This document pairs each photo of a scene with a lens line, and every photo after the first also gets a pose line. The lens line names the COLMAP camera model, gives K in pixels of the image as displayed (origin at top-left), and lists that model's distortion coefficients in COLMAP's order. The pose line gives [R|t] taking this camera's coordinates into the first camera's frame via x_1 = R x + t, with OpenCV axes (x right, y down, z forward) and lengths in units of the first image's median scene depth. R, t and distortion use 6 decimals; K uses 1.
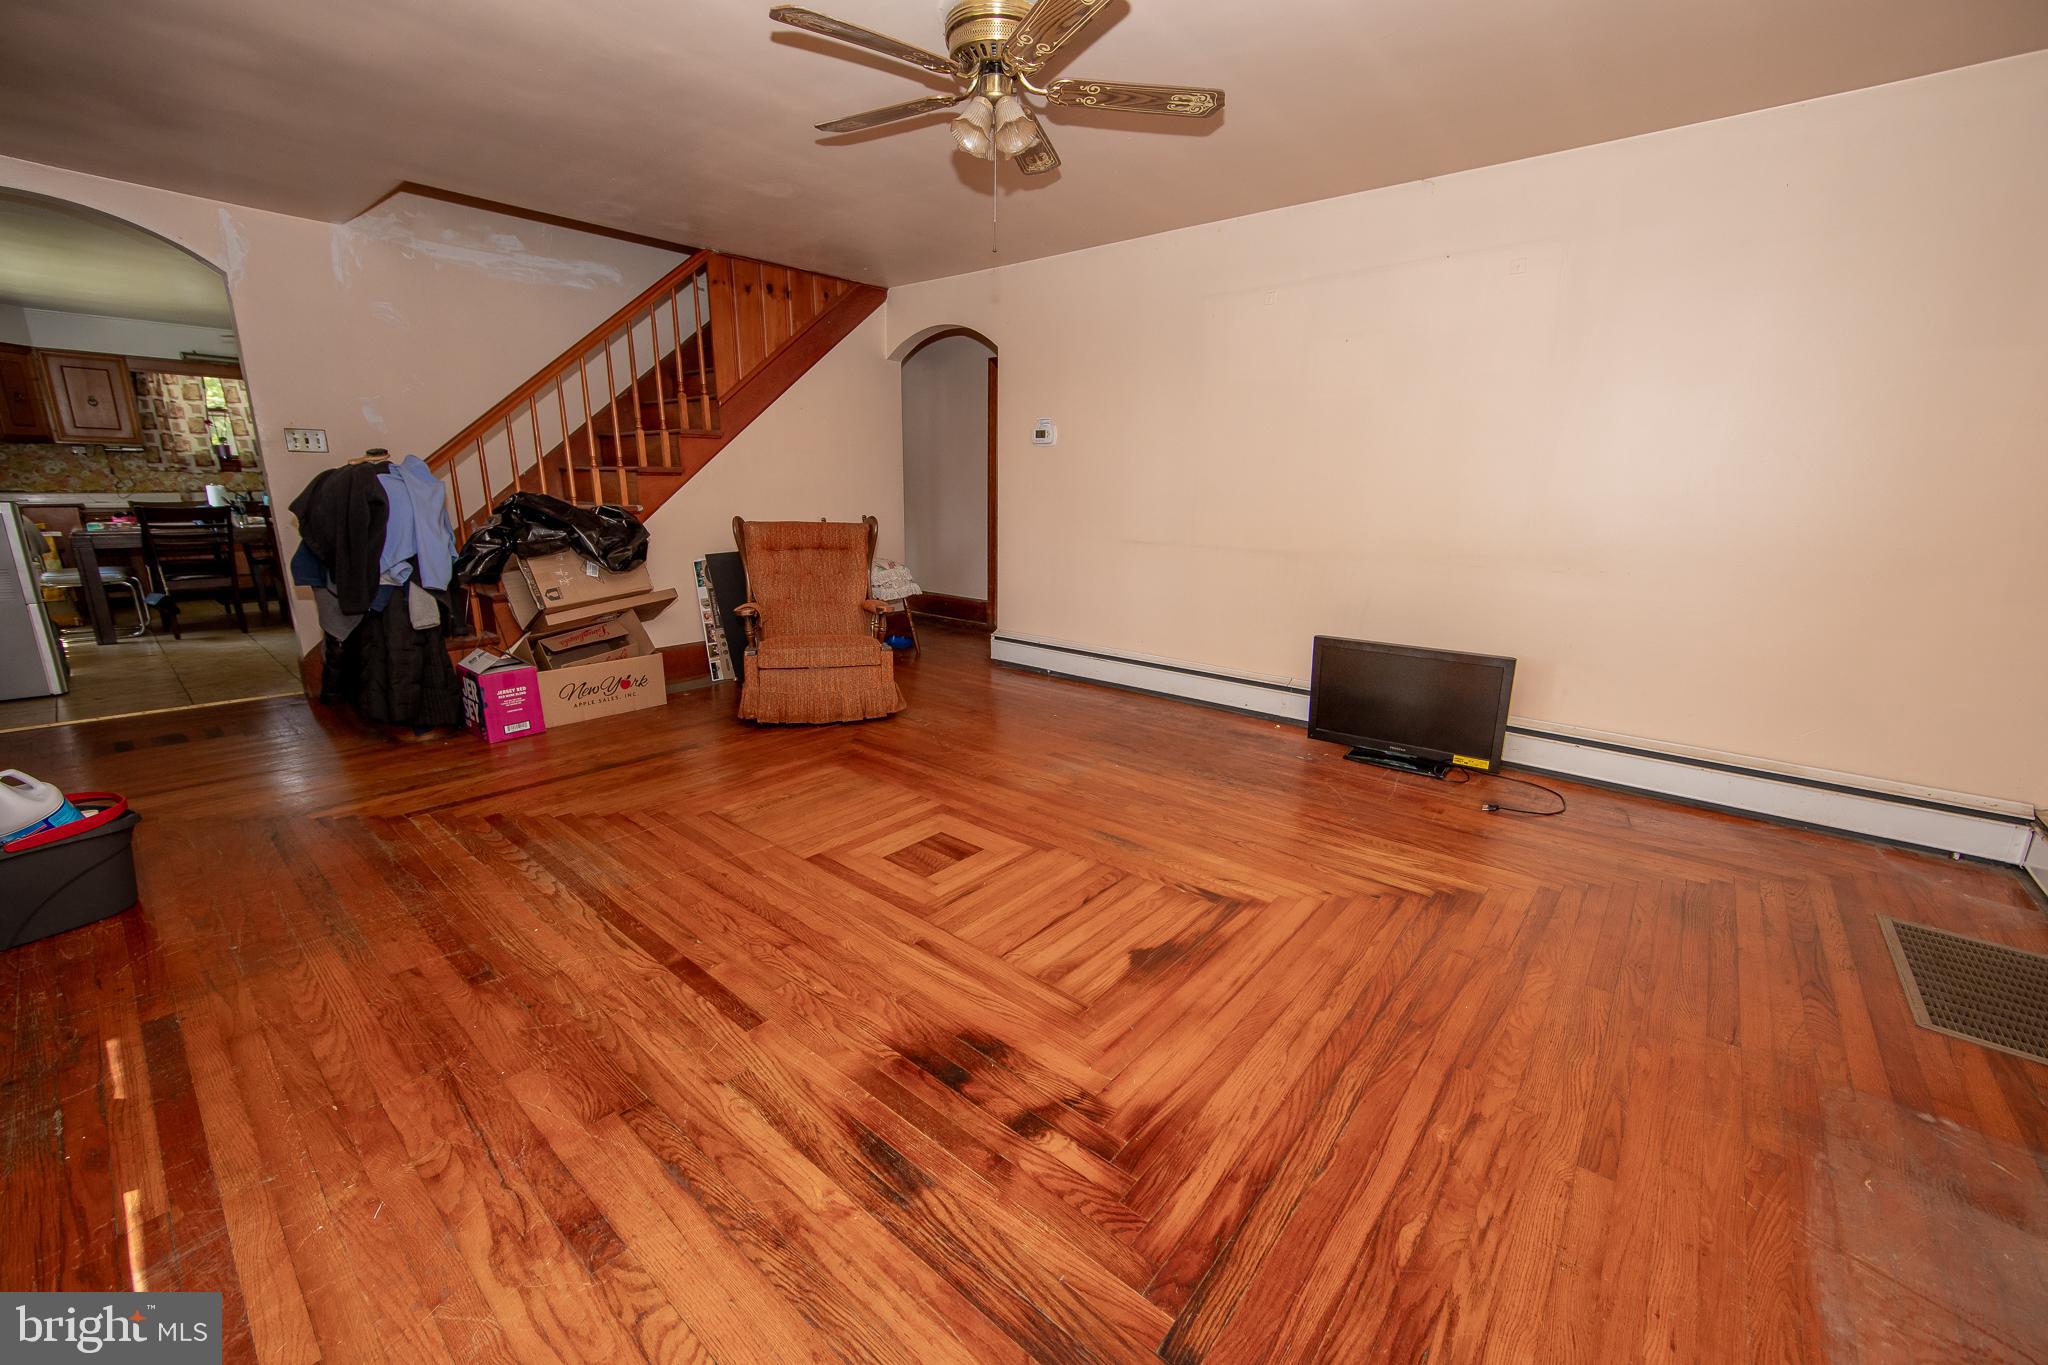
lens RADIAL K [[796.7, 0, 1061.9], [0, 796.7, 687.4], [0, 0, 1]] dist [-0.016577, -0.000239]
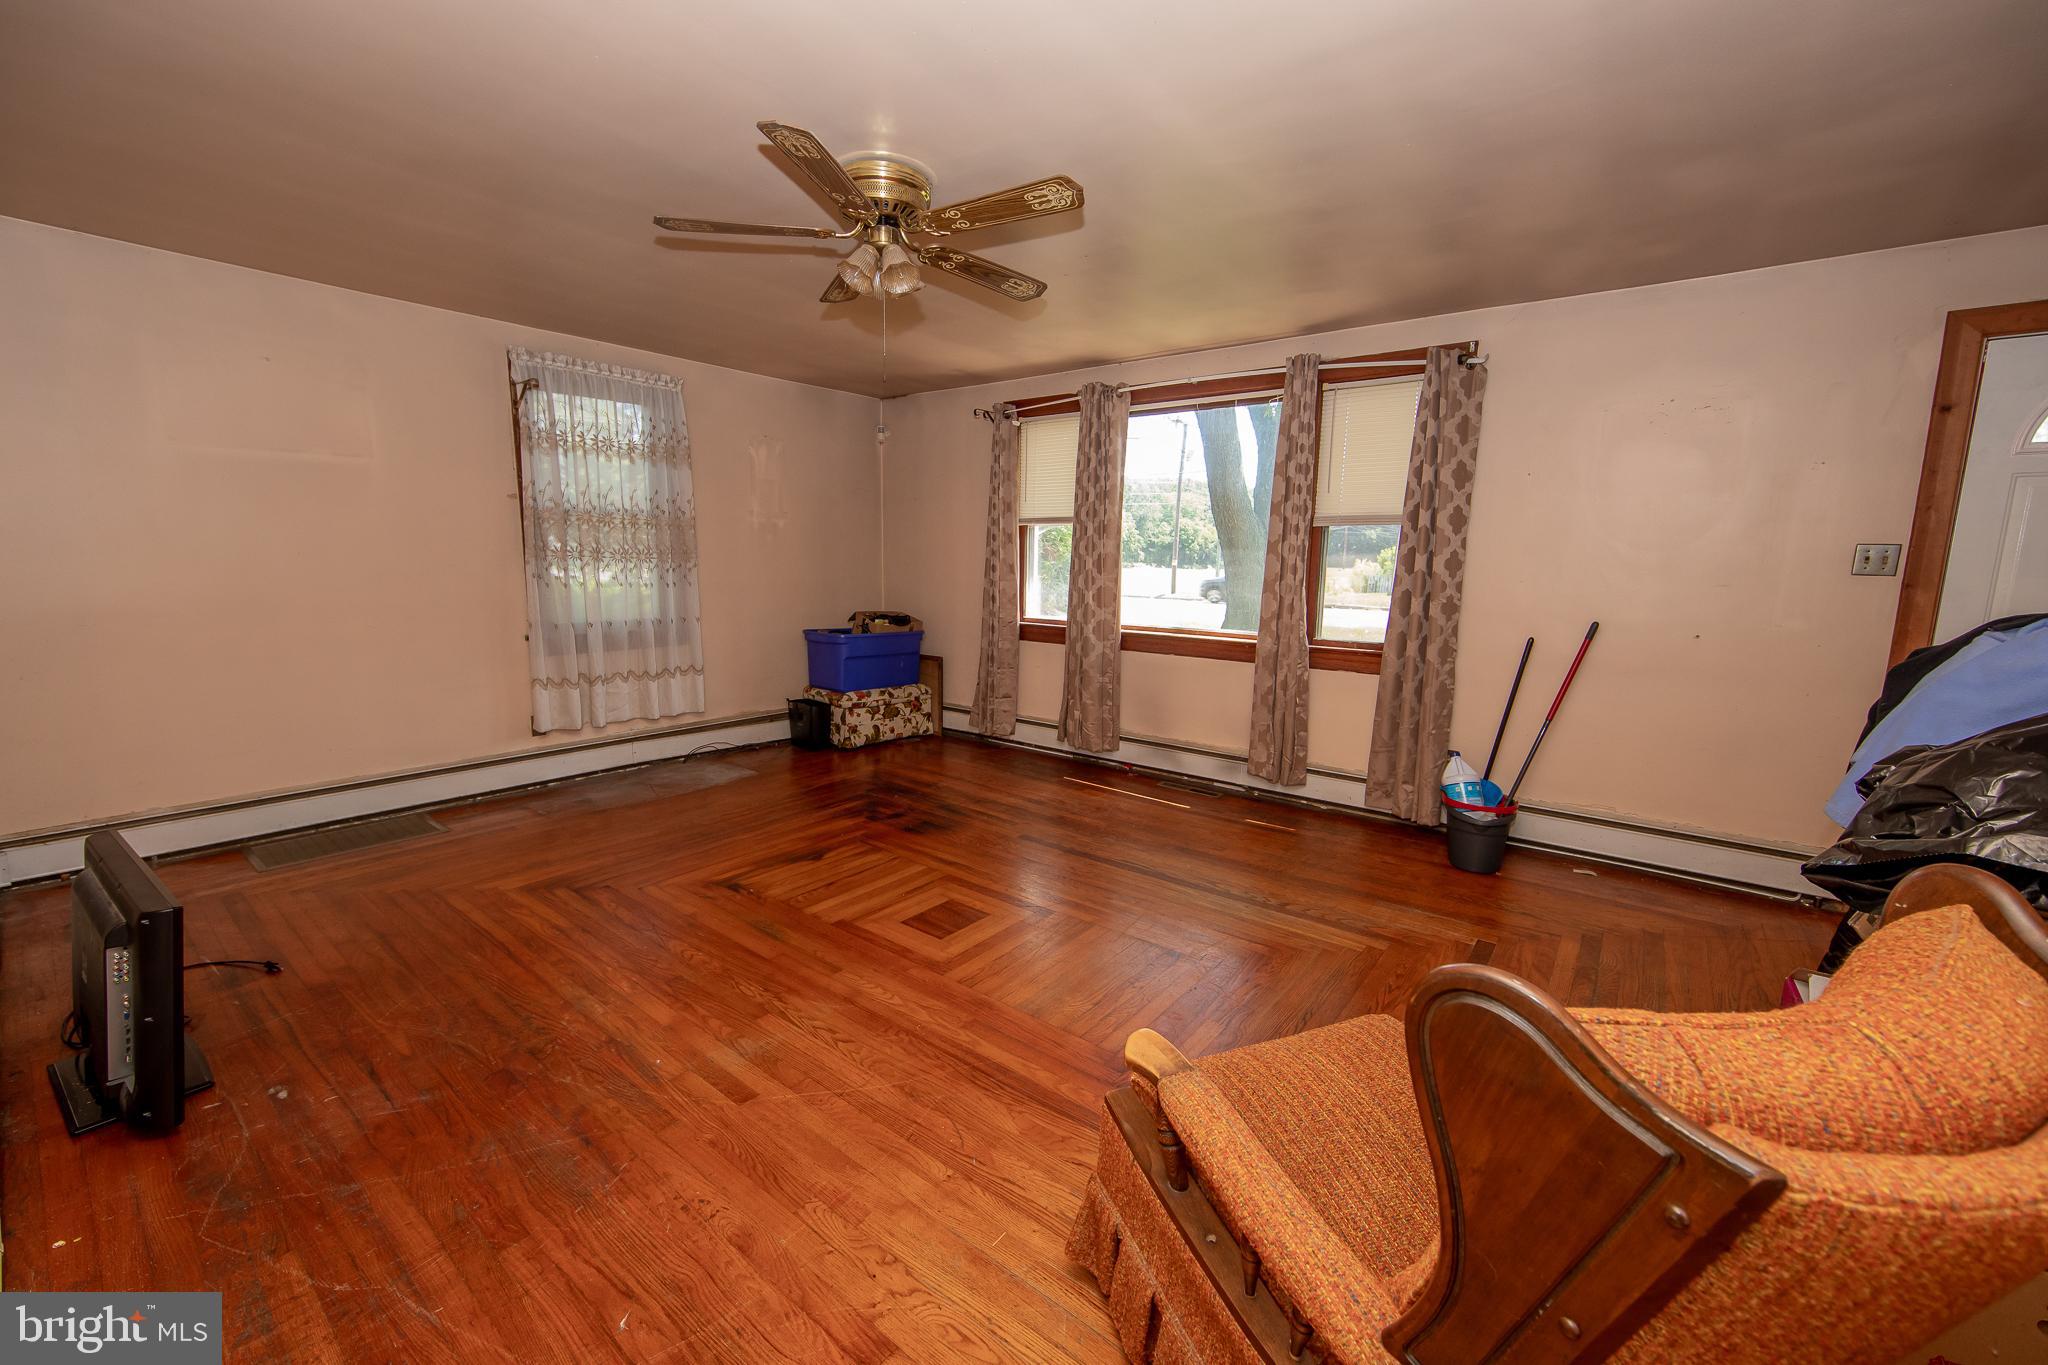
lens RADIAL K [[811.9, 0, 1022.6], [0, 811.9, 679.7], [0, 0, 1]] dist [-0.022267, 0.005676]
pose [[-0.999417, -0.033561, 0.006315, -0.282939], [-0.028448, 0.920494, 0.389720, -0.578736], [-0.018893, 0.389313, -0.920912, 2.039008]]
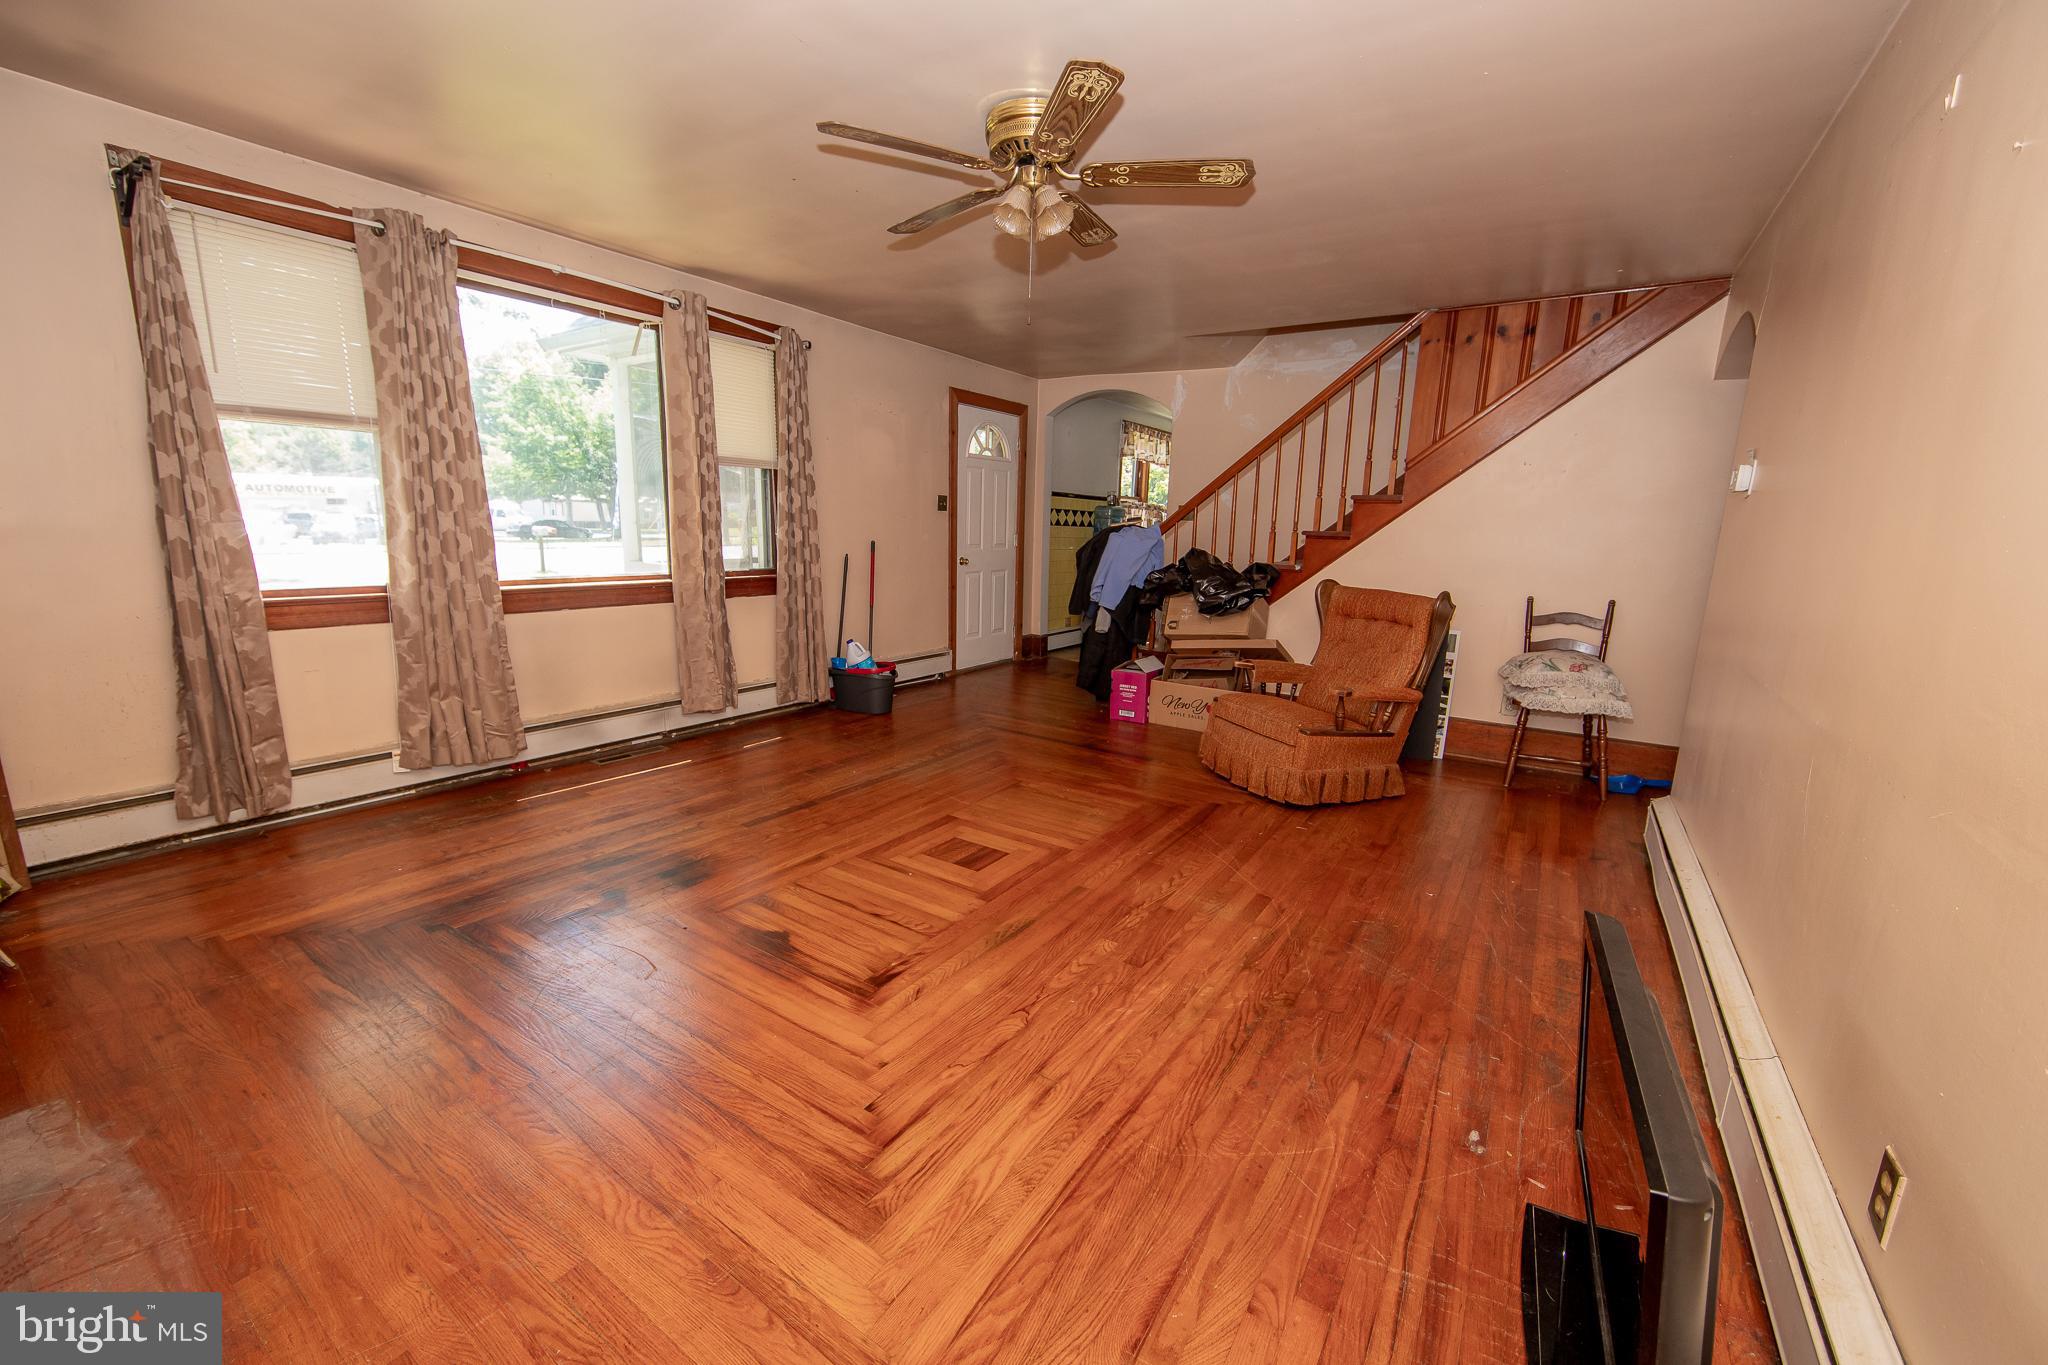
lens RADIAL K [[835.6, 0, 1016.1], [0, 835.6, 669.9], [0, 0, 1]] dist [-0.000053, 0.000920]
pose [[0.077950, 0.161425, -0.983802, 1.057343], [-0.276029, 0.951722, 0.134291, -0.241809], [0.957983, 0.261090, 0.118745, 0.913724]]
